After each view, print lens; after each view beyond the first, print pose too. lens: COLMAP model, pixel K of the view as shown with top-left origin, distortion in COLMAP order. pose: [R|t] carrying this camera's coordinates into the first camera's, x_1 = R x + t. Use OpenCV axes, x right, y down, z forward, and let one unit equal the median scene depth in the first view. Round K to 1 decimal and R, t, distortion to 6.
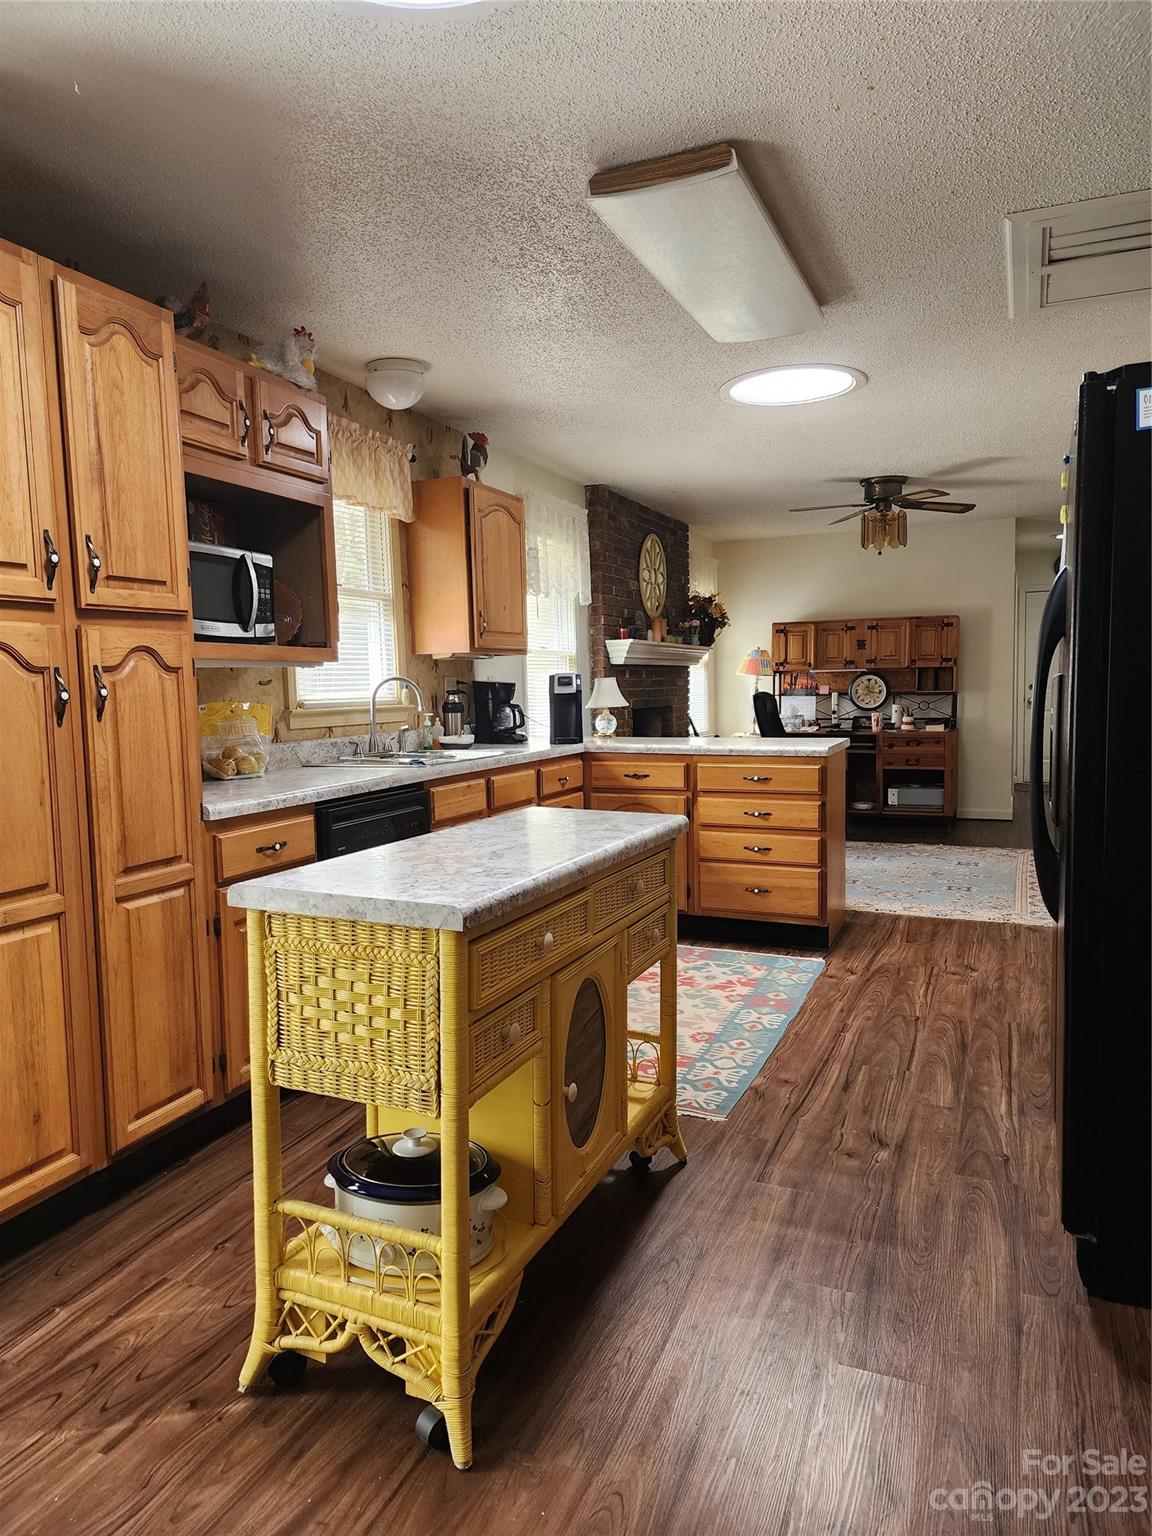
lens RADIAL K [[1026.9, 0, 576.0], [0, 1026.9, 768.0], [0, 0, 1]] dist [0.090128, -0.075376]
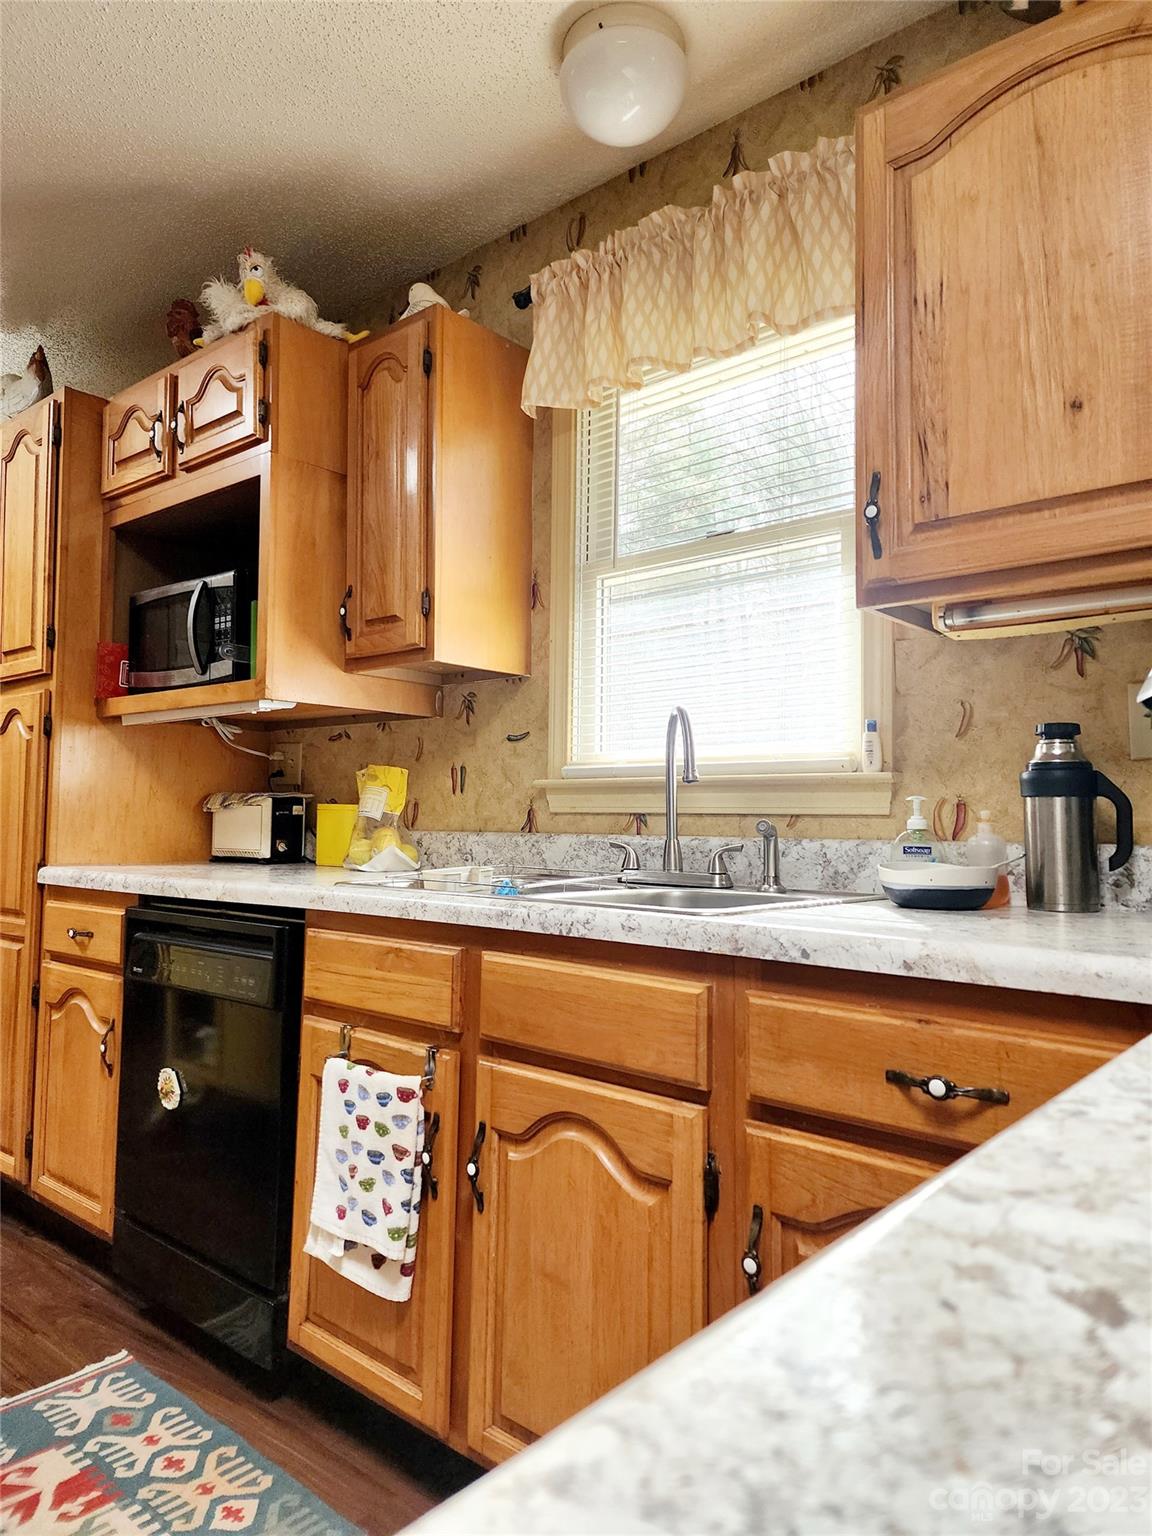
lens RADIAL K [[1026.9, 0, 576.0], [0, 1026.9, 768.0], [0, 0, 1]] dist [0.090128, -0.075376]
pose [[-0.314916, -0.032715, -0.948556, 0.336703], [-0.081565, 0.996641, -0.007295, -0.072456], [0.945608, 0.075072, -0.316527, 1.444641]]
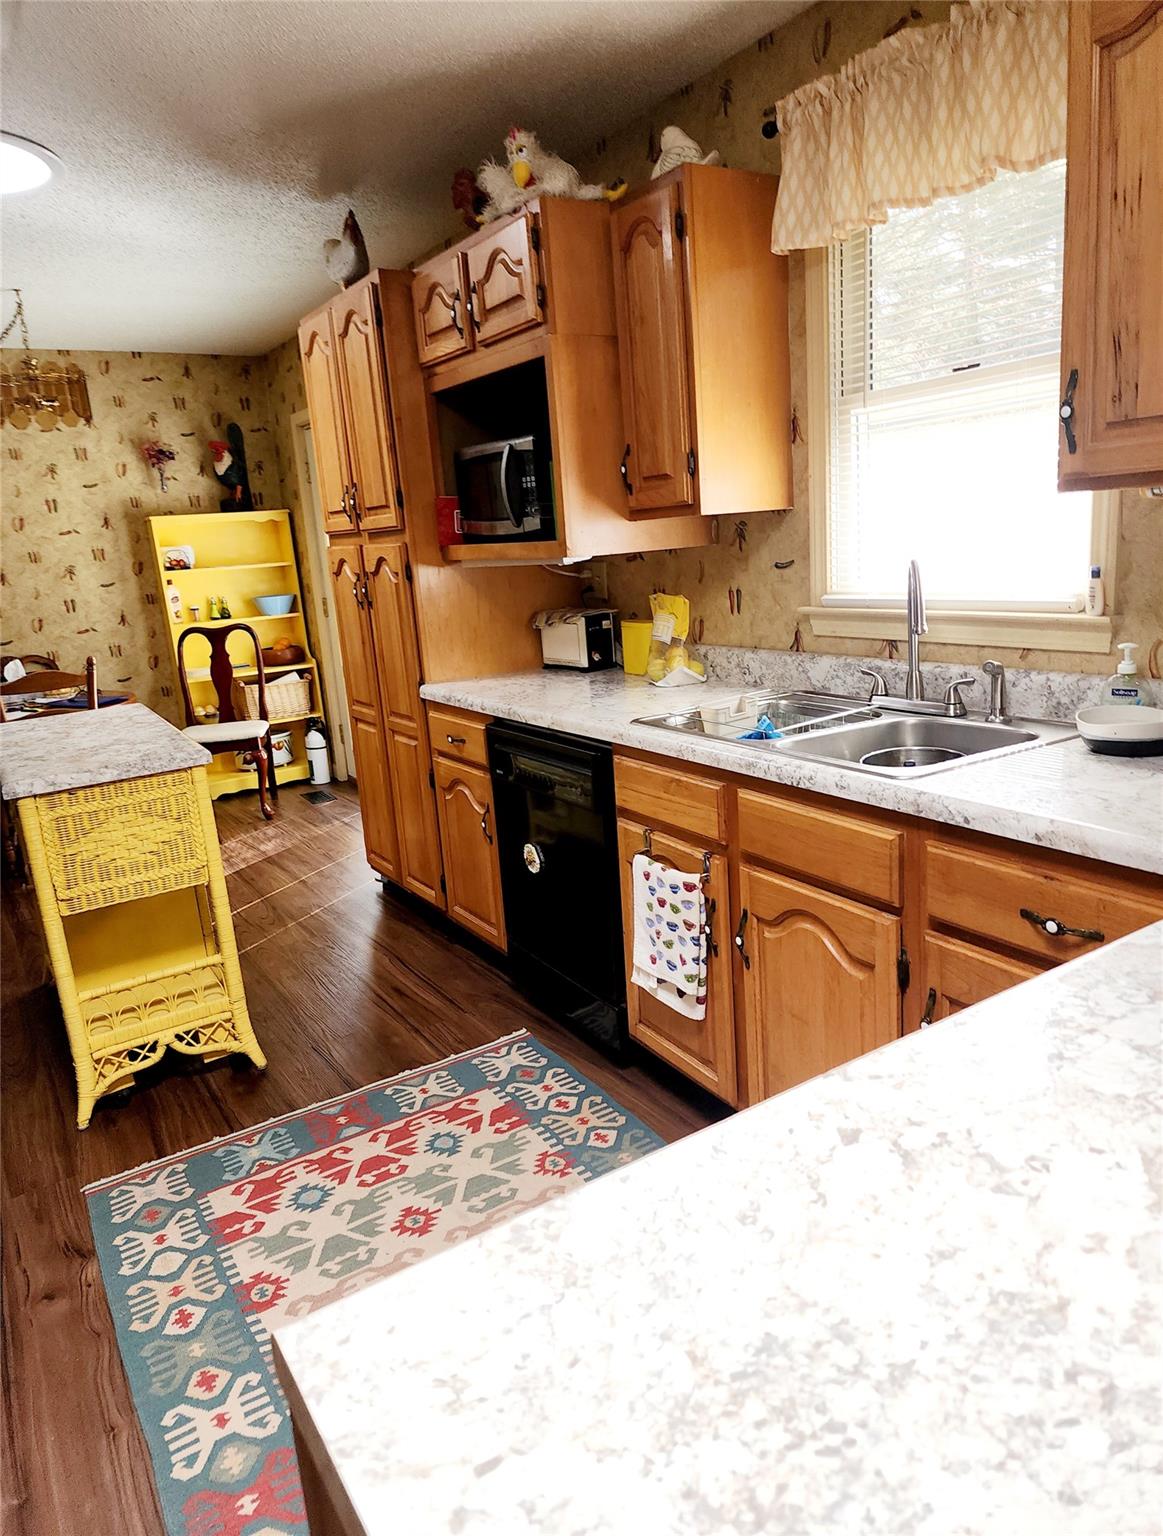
lens RADIAL K [[1046.0, 0, 611.5], [0, 1046.0, 770.2], [0, 0, 1]] dist [0.142206, -0.145924]
pose [[-0.561659, 0.242496, -0.791034, 0.438881], [0.010820, 0.958155, 0.286045, -0.183055], [0.827298, 0.152101, -0.540780, 1.538849]]
